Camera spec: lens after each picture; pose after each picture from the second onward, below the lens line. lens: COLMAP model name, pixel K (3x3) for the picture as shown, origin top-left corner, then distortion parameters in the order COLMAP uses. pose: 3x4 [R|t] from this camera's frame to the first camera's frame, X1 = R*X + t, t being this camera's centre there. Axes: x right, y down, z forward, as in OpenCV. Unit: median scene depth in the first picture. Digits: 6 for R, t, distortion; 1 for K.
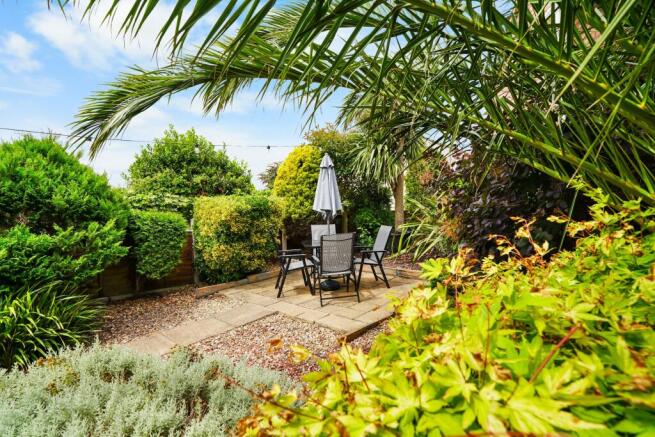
lens RADIAL K [[308.0, 0, 326.8], [0, 308.0, 214.0], [0, 0, 1]] dist [-0.072223, 0.029653]
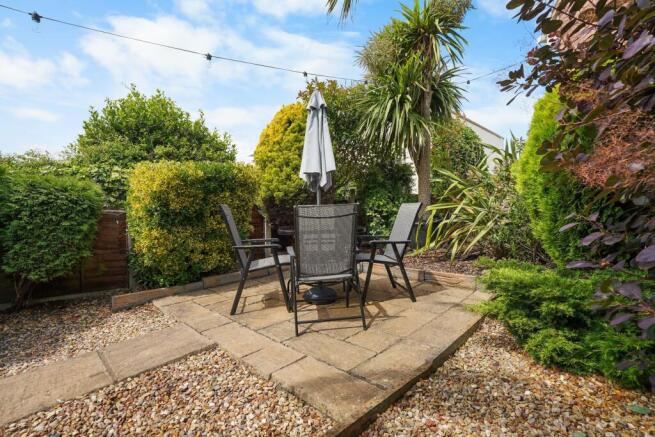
lens RADIAL K [[308.0, 0, 326.8], [0, 308.0, 214.0], [0, 0, 1]] dist [-0.072223, 0.029653]
pose [[0.998976, 0.007278, -0.044647, 0.046103], [-0.007312, 0.999973, -0.000603, 0.058643], [0.044641, 0.000928, 0.999003, 0.332194]]
